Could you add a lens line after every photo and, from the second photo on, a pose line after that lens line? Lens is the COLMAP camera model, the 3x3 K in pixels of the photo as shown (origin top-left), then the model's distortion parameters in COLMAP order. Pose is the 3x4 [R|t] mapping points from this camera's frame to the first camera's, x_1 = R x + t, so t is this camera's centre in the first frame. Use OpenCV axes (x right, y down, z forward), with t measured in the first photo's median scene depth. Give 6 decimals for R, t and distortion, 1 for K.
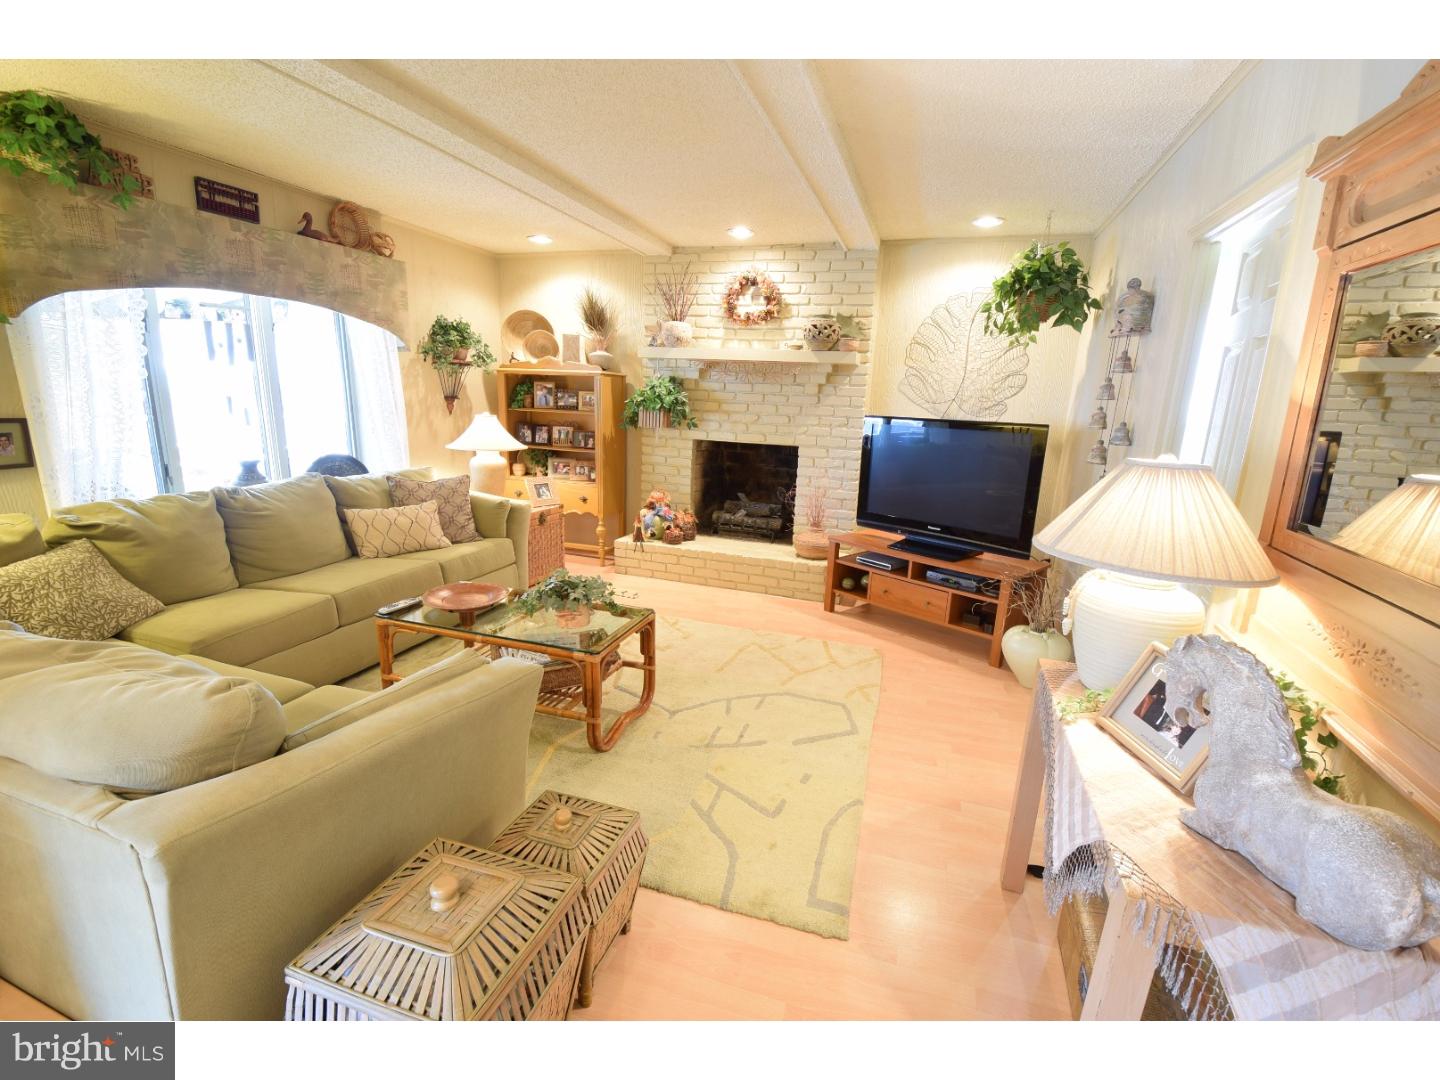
lens RADIAL K [[635.6, 0, 737.6], [0, 635.6, 543.8], [0, 0, 1]] dist [-0.007143, -0.005257]
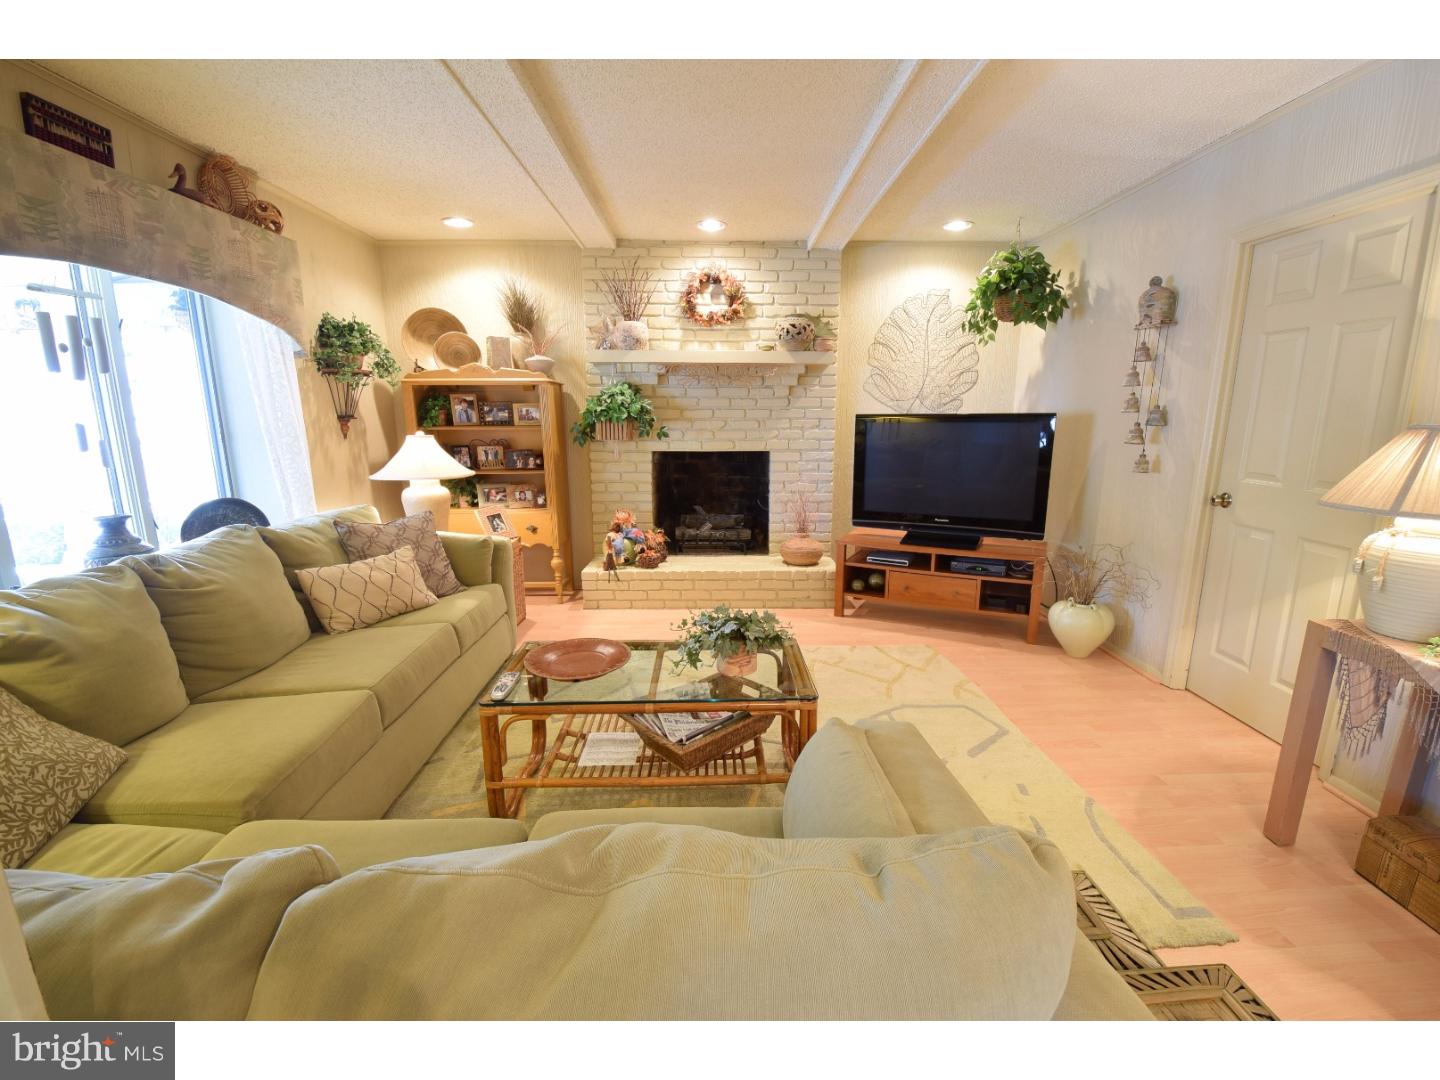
lens RADIAL K [[635.6, 0, 729.0], [0, 635.6, 541.2], [0, 0, 1]] dist [-0.007143, -0.005257]
pose [[0.941486, -0.106738, 0.319704, -0.329656], [0.114090, 0.993461, -0.004298, -0.024331], [-0.317154, 0.040522, 0.947508, 0.133543]]
